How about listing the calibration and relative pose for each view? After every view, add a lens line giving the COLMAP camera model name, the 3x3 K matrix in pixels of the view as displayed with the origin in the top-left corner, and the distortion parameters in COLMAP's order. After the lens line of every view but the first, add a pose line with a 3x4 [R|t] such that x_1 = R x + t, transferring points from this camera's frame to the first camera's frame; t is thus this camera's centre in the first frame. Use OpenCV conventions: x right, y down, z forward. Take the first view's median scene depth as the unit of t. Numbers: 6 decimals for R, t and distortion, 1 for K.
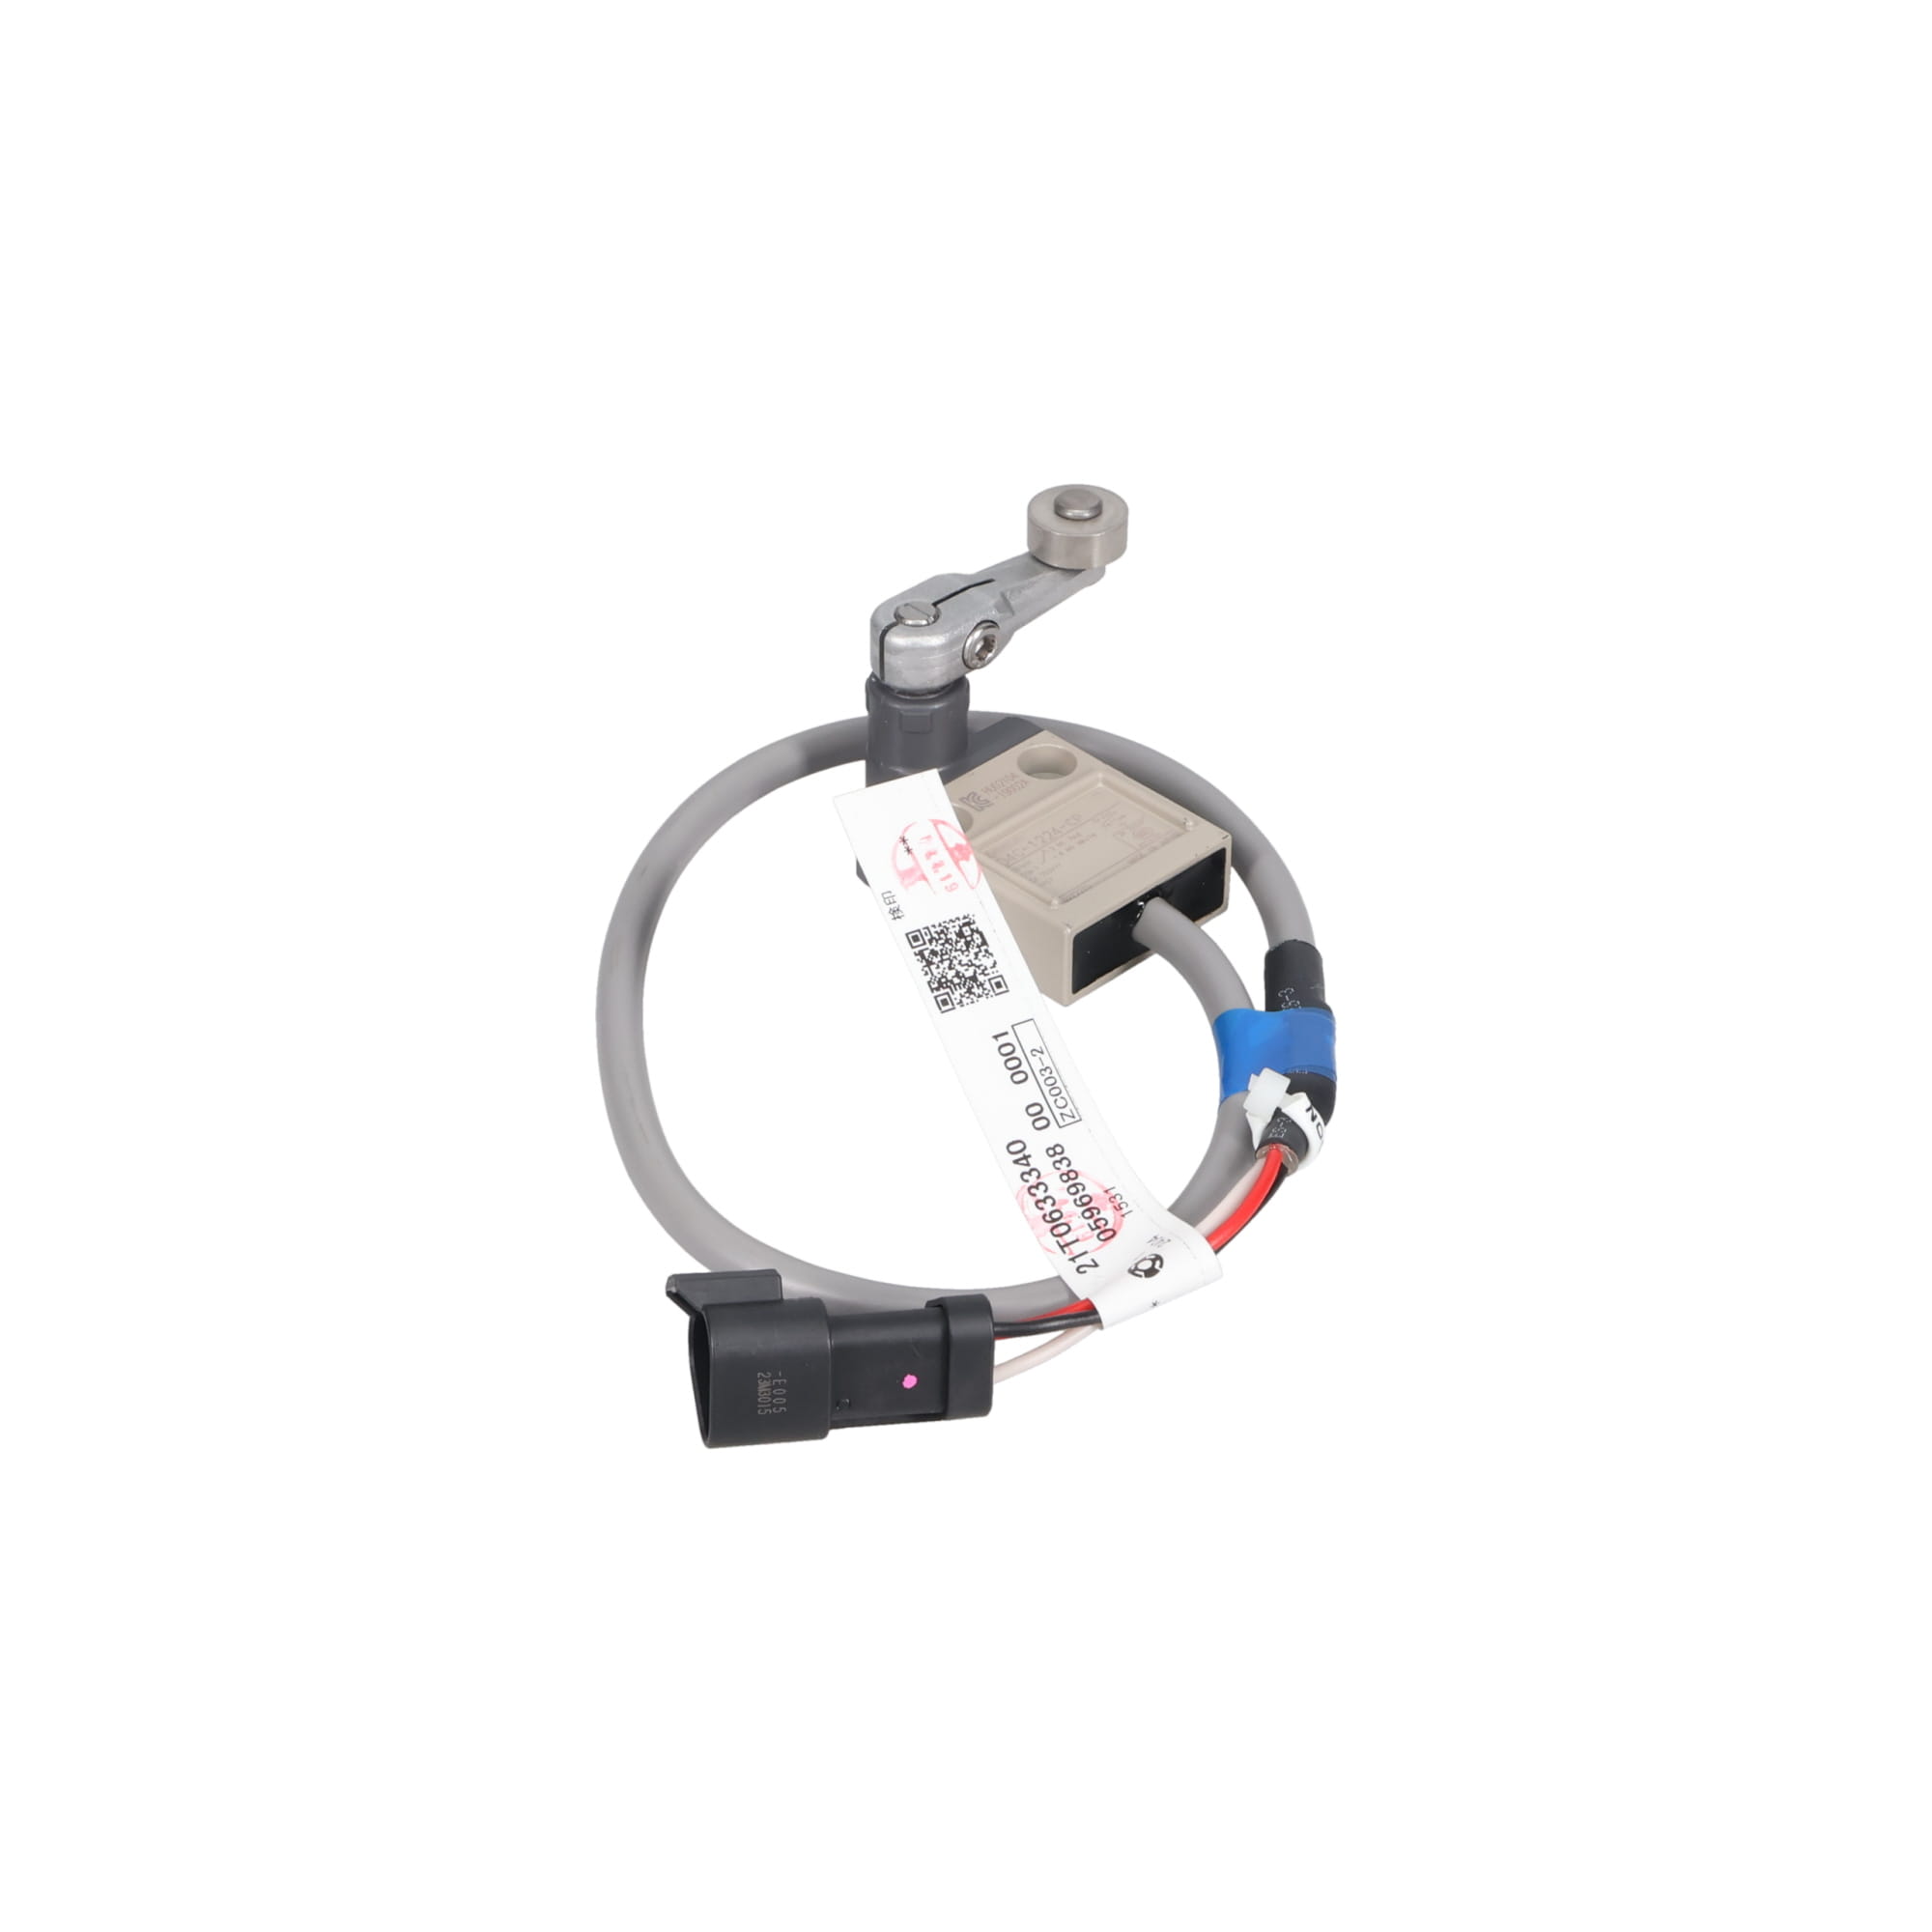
lens RADIAL K [[3966.8, 0, 966.0], [0, 3966.8, 966.0], [0, 0, 1]] dist [0.016838, 0.020162]
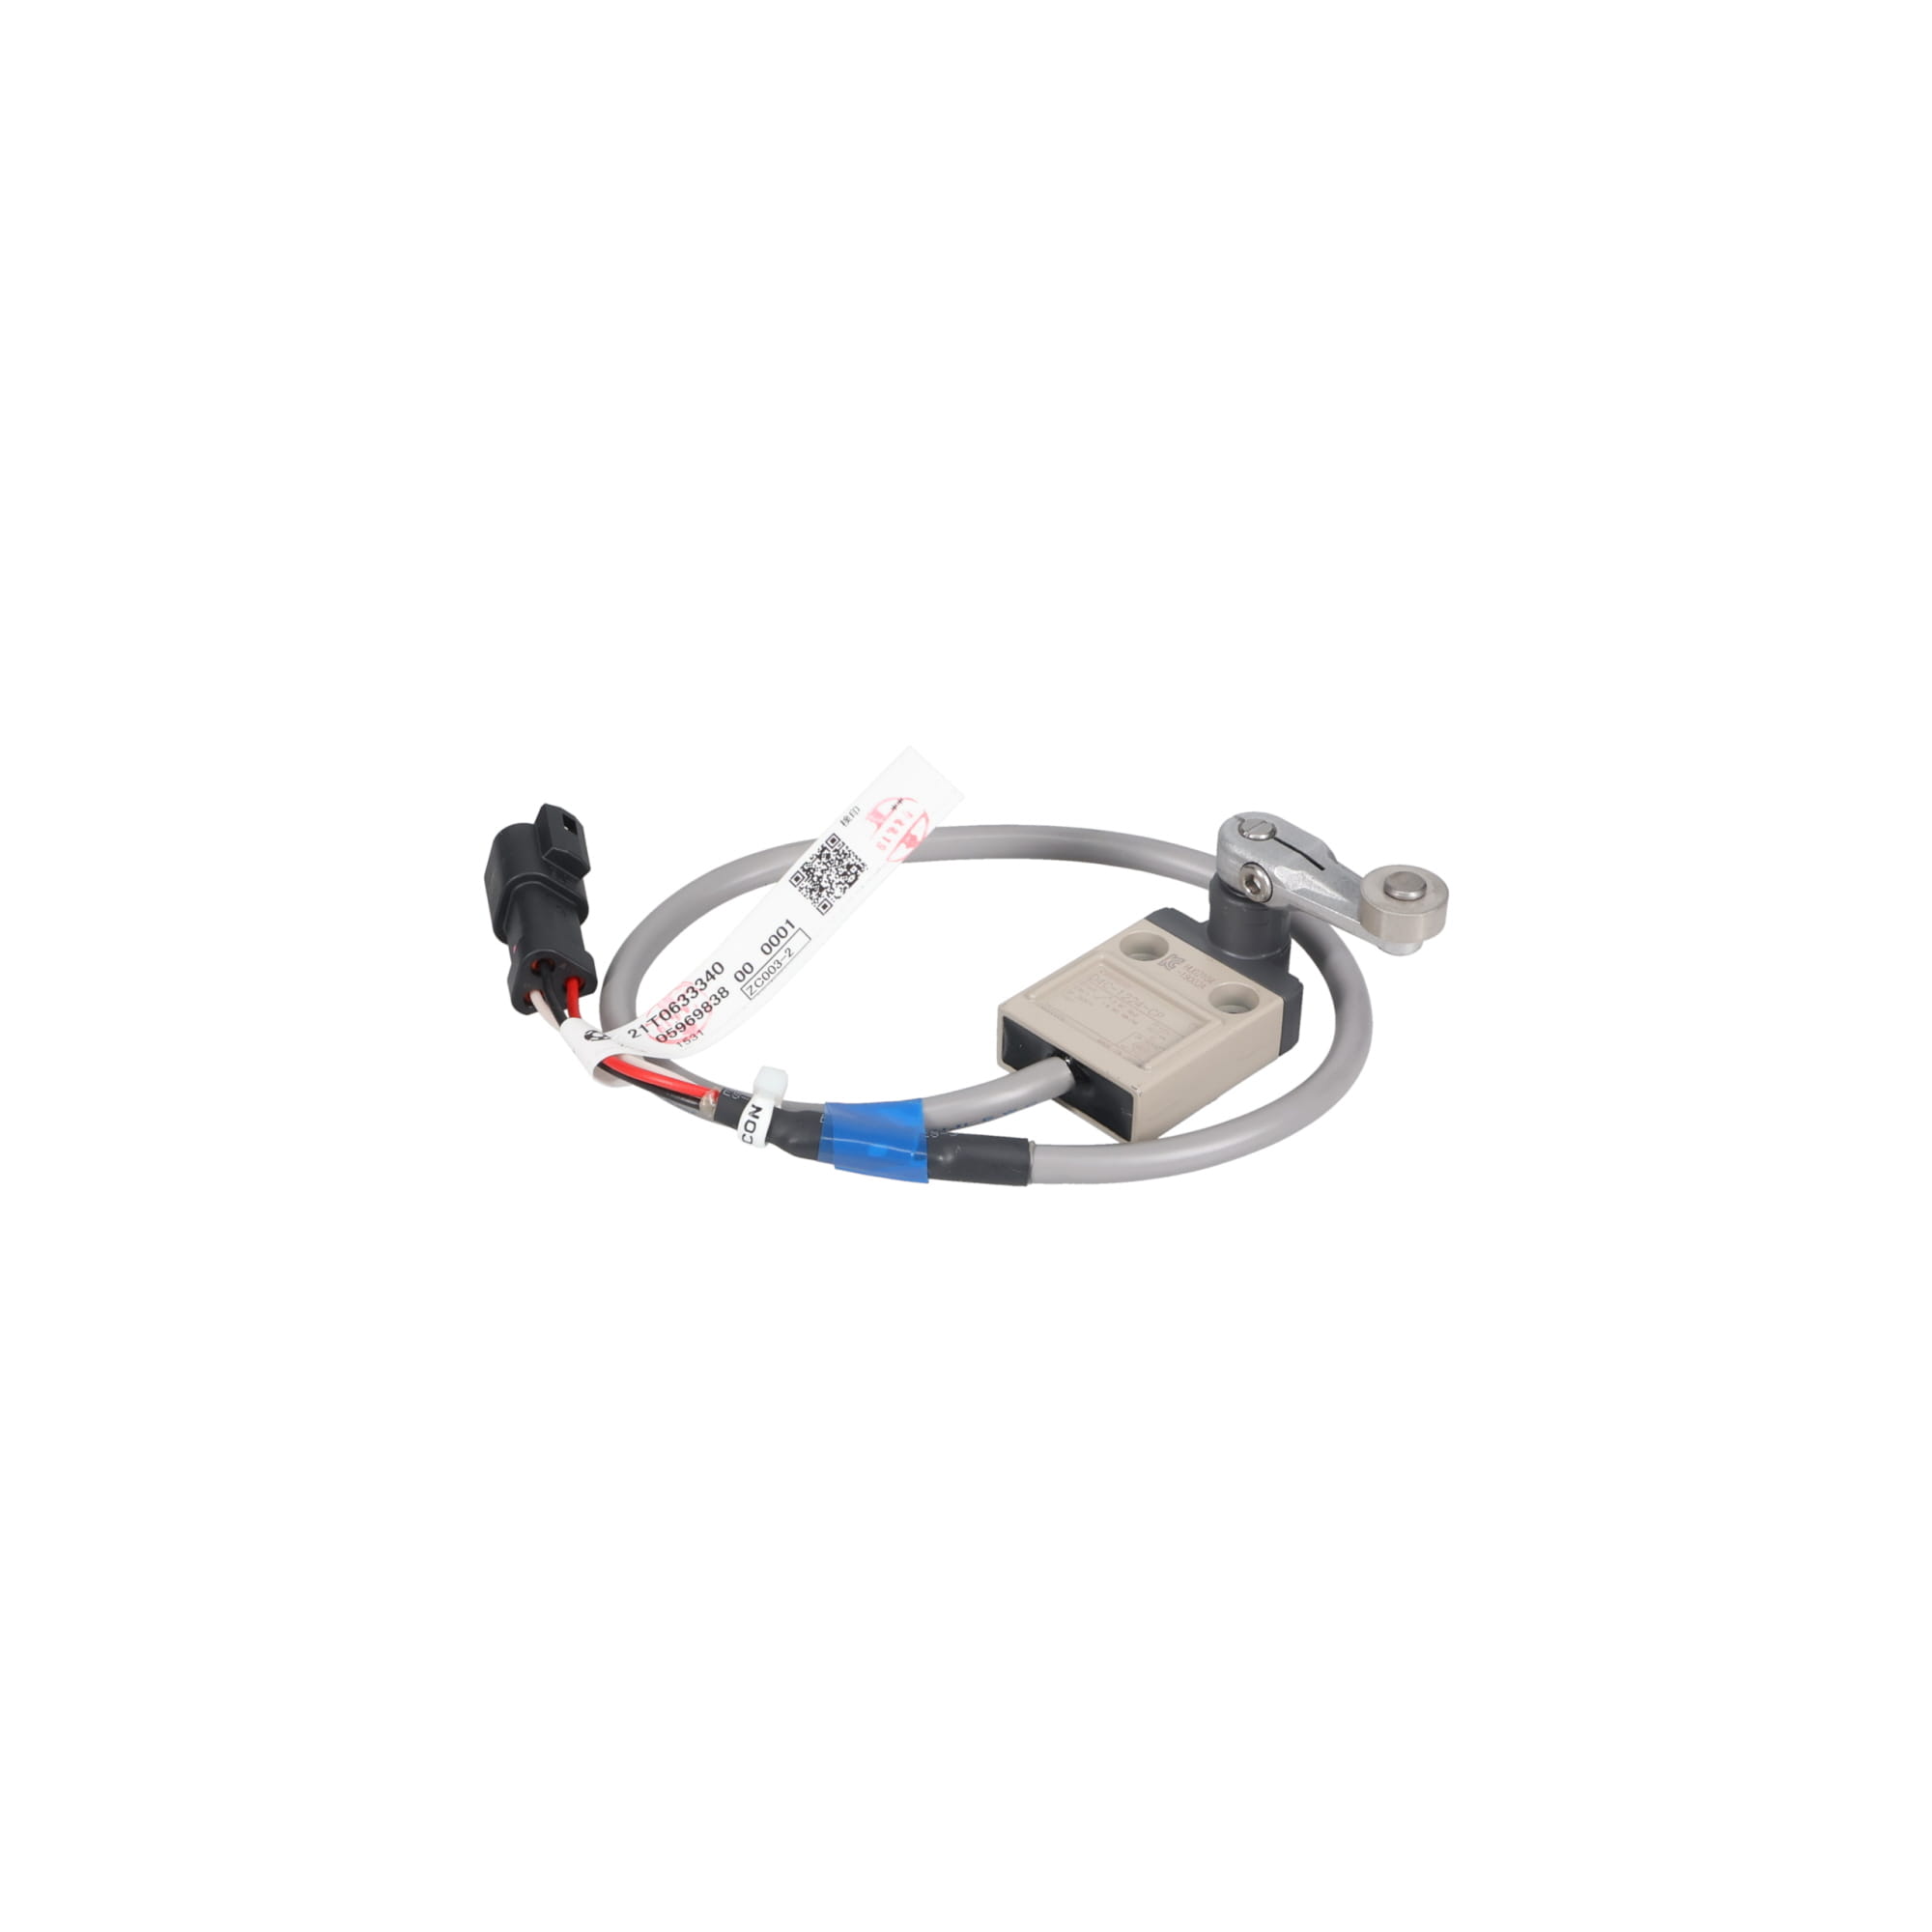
lens RADIAL K [[3966.8, 0, 966.0], [0, 3966.8, 966.0], [0, 0, 1]] dist [0.016838, 0.020162]
pose [[-0.006536, 0.597046, -0.802181, 1.096715], [-0.595326, 0.642223, 0.482843, -0.658938], [0.803458, 0.480714, 0.351239, 0.580483]]
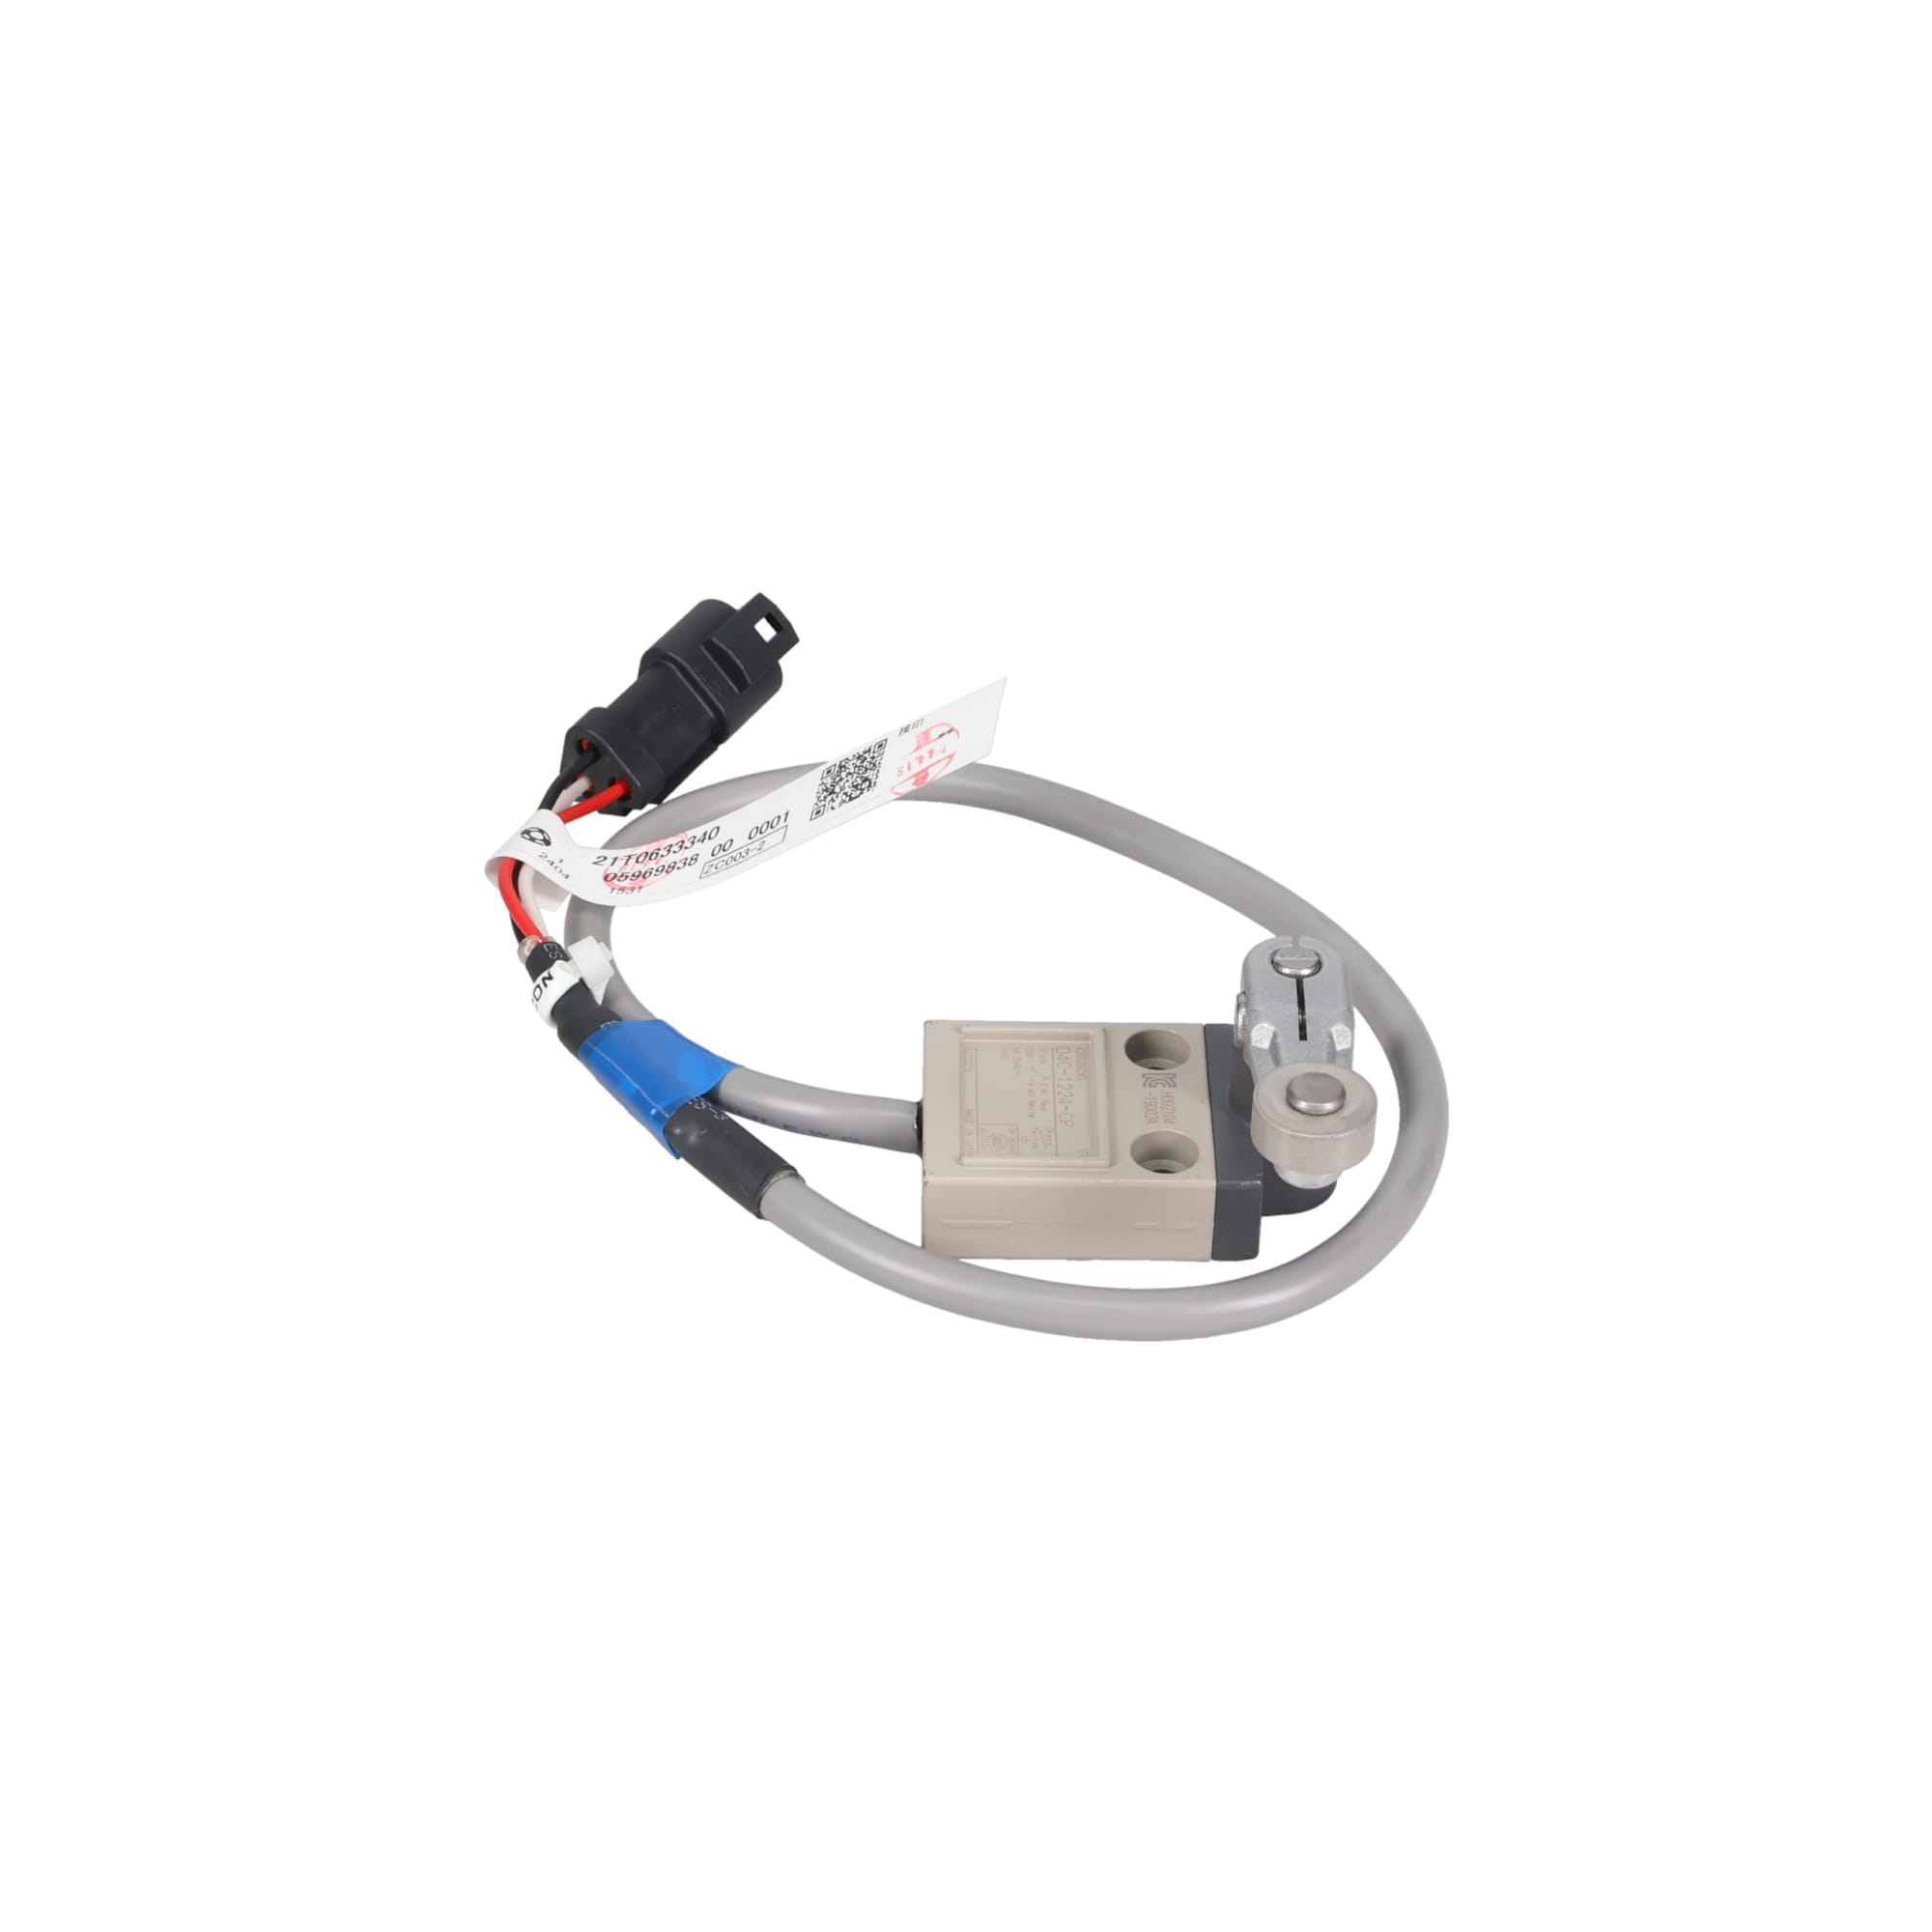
lens RADIAL K [[3966.8, 0, 966.0], [0, 3966.8, 966.0], [0, 0, 1]] dist [0.016838, 0.020162]
pose [[-0.694724, 0.411405, -0.590004, 0.625442], [-0.446726, 0.396098, 0.802211, -0.850216], [0.563733, 0.820885, -0.091393, 1.157407]]
